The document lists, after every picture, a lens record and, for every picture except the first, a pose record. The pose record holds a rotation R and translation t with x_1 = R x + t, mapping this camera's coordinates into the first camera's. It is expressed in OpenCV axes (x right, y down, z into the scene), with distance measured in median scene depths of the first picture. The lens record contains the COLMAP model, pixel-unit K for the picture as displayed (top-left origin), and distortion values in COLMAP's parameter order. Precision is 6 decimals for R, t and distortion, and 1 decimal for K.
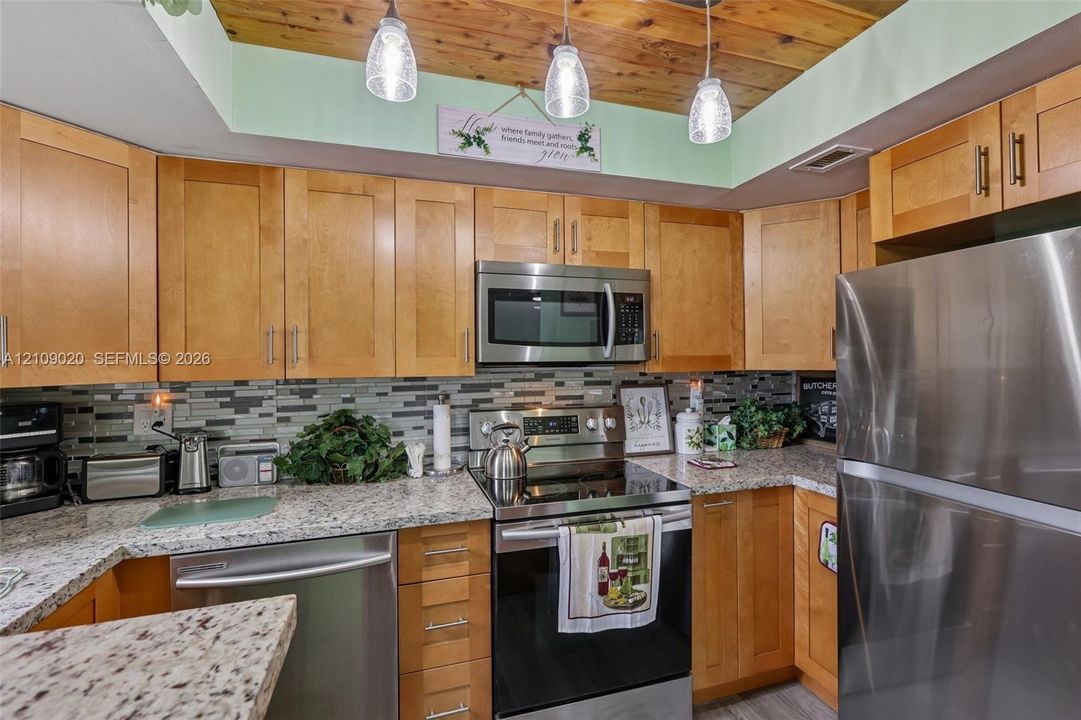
lens RADIAL K [[482.4, 0, 540.0], [0, 482.4, 357.0], [0, 0, 1]] dist [-0.002066, 0.001214]
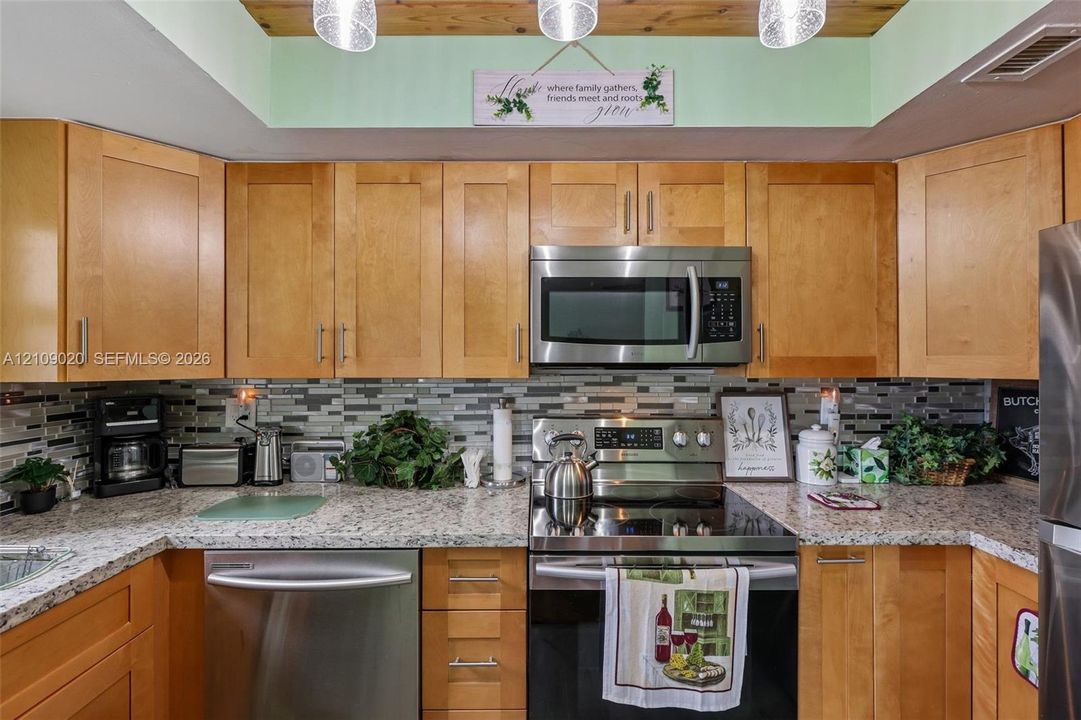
lens RADIAL K [[482.4, 0, 539.0], [0, 482.4, 357.9], [0, 0, 1]] dist [-0.002066, 0.001214]
pose [[0.955436, 0.006750, -0.295121, 0.147318], [-0.006860, 0.999976, 0.000660, 0.001421], [0.295118, 0.001394, 0.955460, 0.171470]]
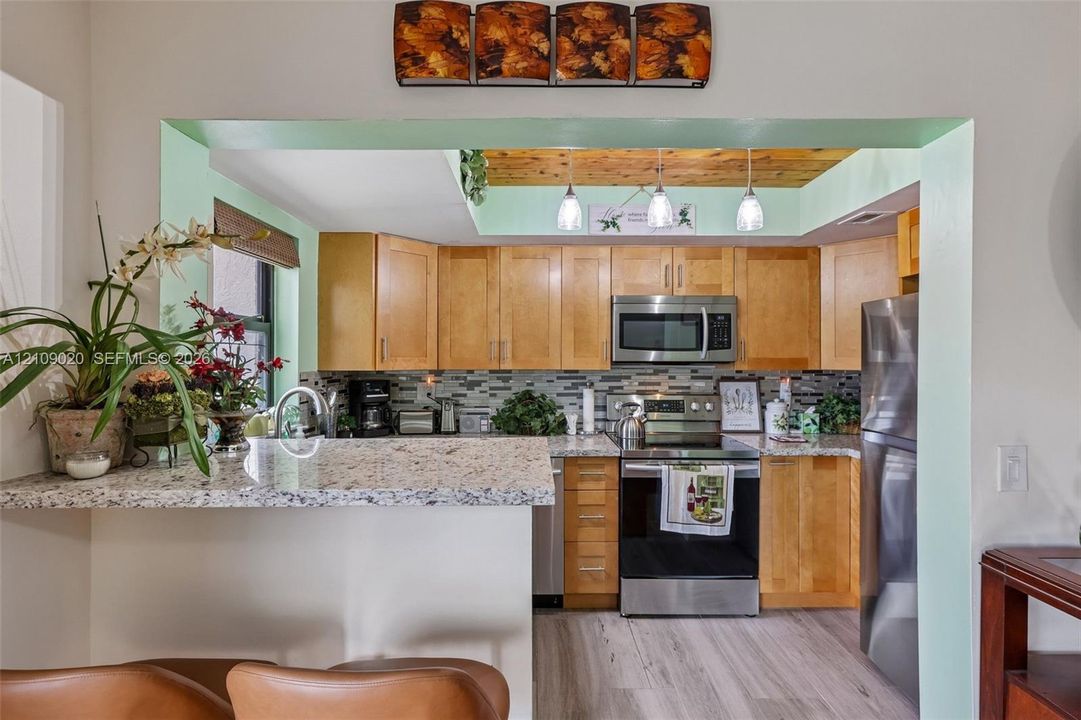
lens RADIAL K [[482.4, 0, 537.4], [0, 482.4, 358.8], [0, 0, 1]] dist [-0.002066, 0.001214]
pose [[0.957122, 0.009342, -0.289533, 0.090868], [-0.009000, 0.999956, 0.002513, 0.002133], [0.289544, 0.000201, 0.957165, -0.562783]]
